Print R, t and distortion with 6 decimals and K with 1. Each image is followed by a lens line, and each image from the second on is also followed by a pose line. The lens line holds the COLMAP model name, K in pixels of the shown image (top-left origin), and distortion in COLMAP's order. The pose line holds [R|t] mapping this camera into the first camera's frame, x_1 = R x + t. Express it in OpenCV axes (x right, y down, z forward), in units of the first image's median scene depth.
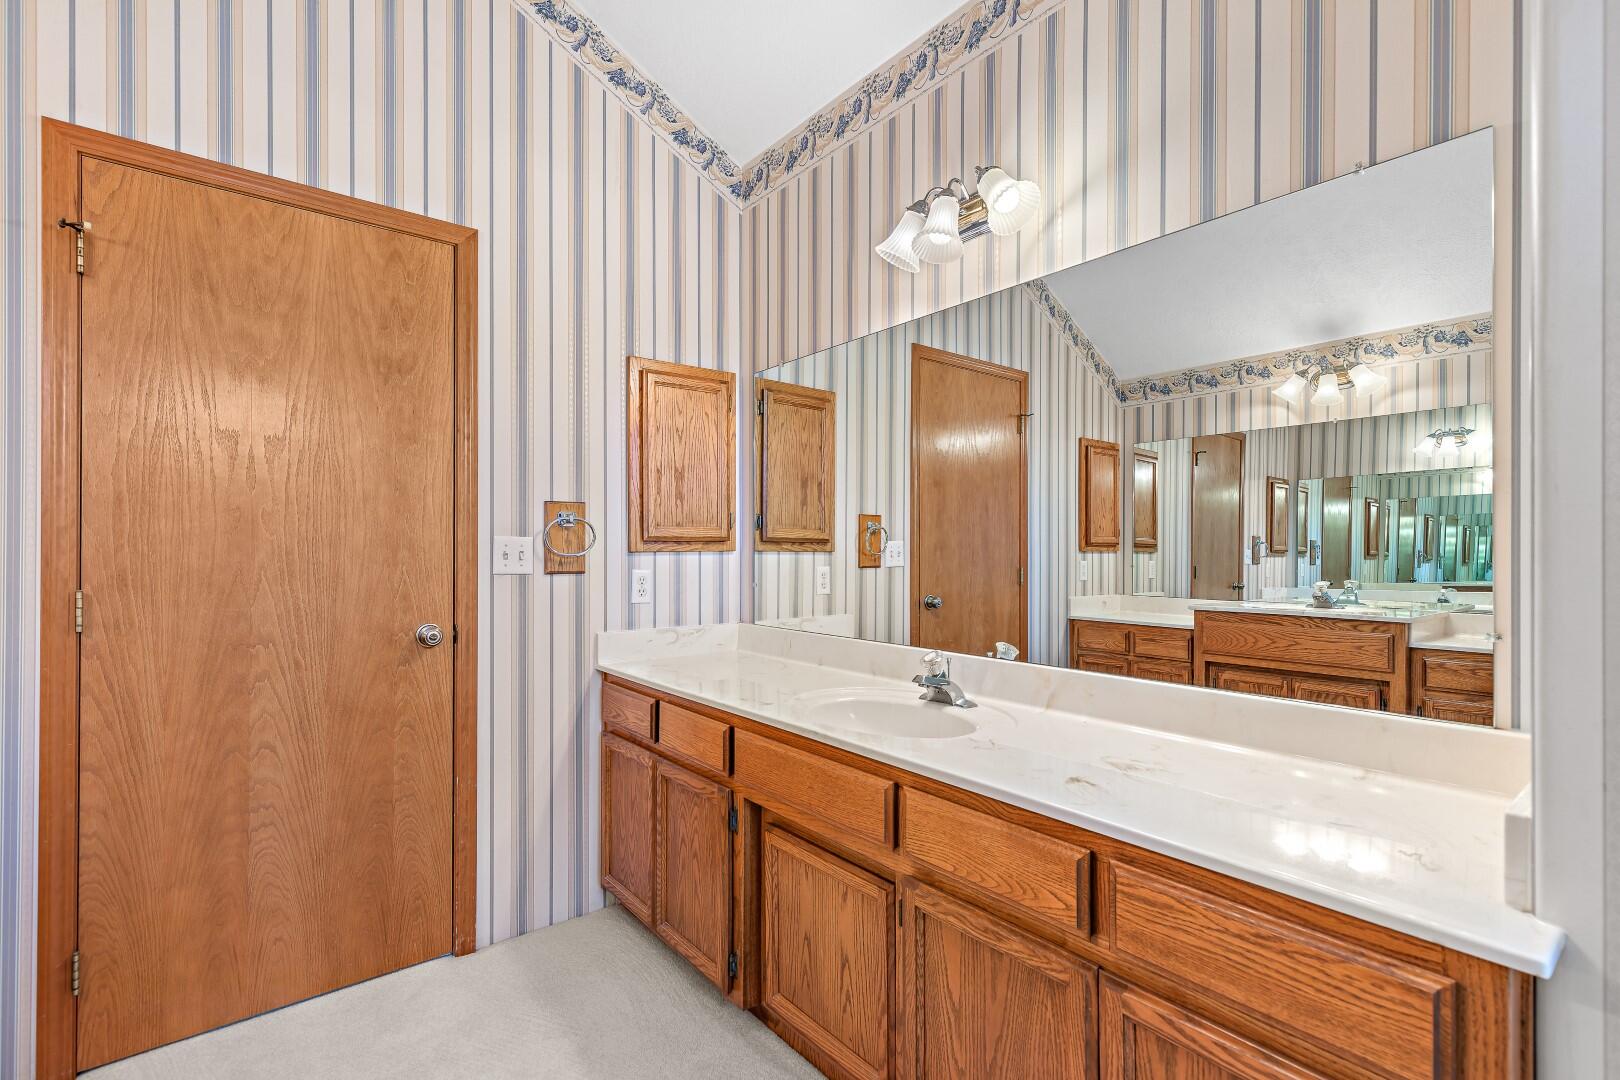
lens RADIAL K [[732.2, 0, 812.5], [0, 732.2, 546.4], [0, 0, 1]] dist [0.009087, -0.002184]
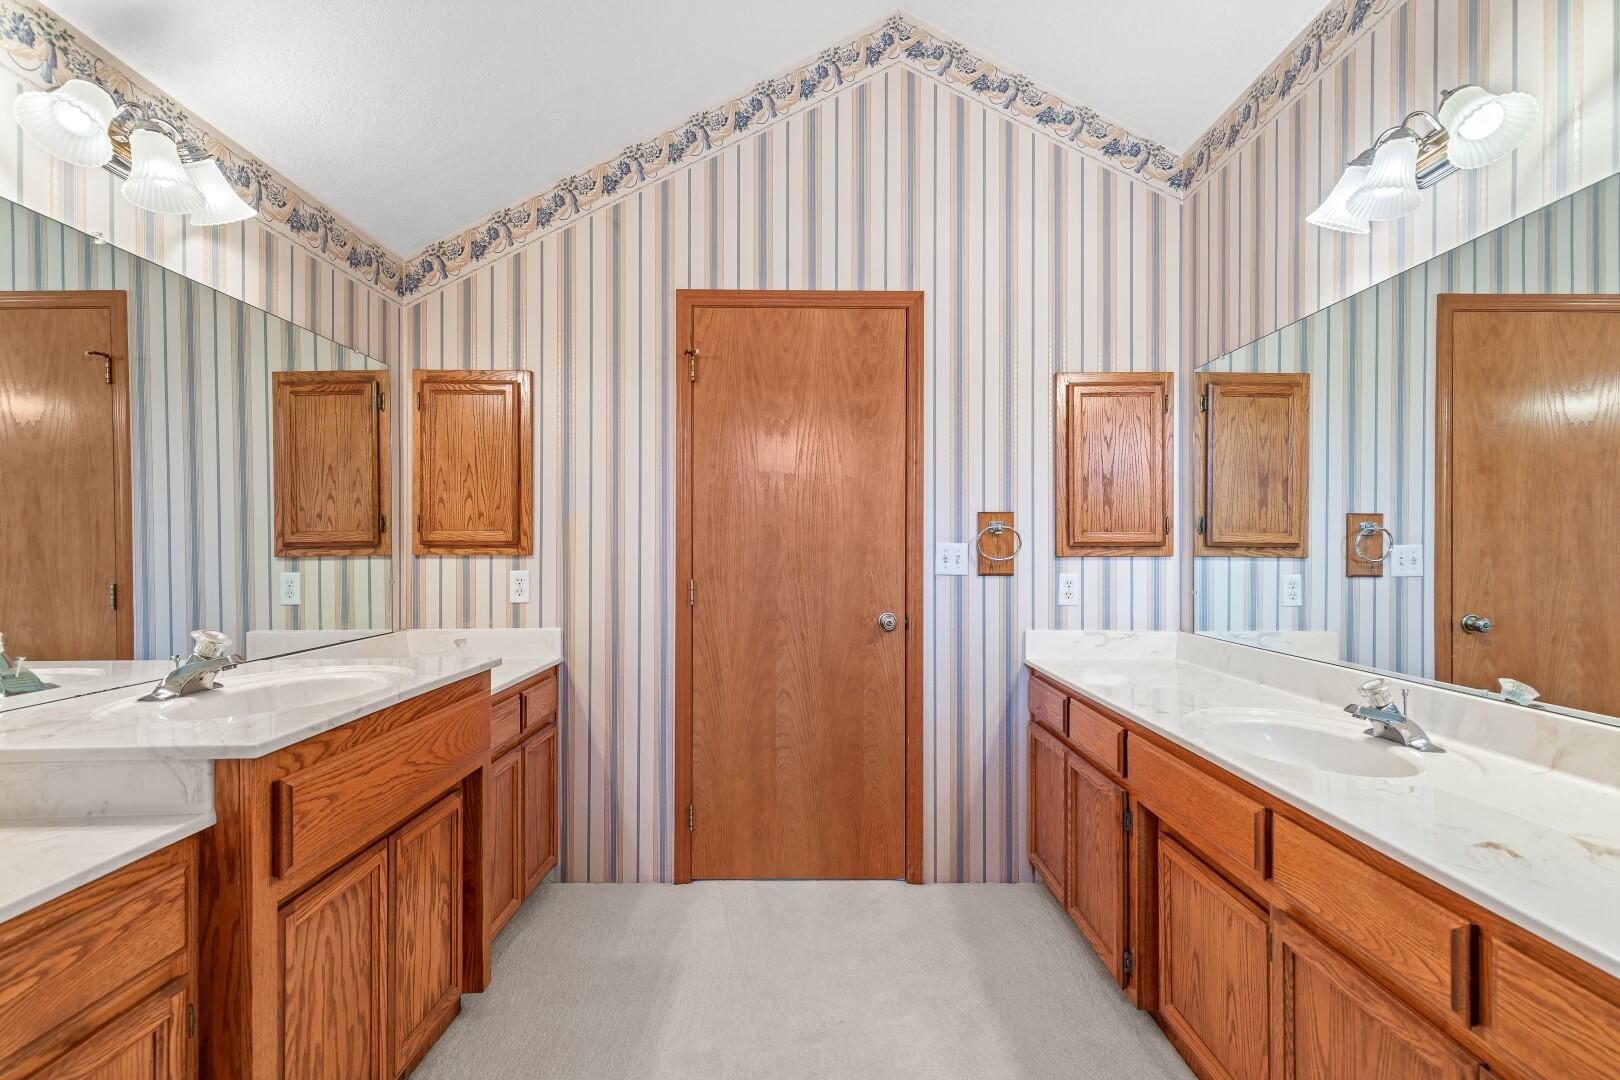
lens RADIAL K [[732.2, 0, 807.7], [0, 732.2, 545.3], [0, 0, 1]] dist [0.009087, -0.002184]
pose [[0.780553, -0.000481, -0.625090, 0.168570], [0.000343, 1.000000, -0.000342, -0.010916], [0.625090, 0.000052, 0.780553, -0.074683]]
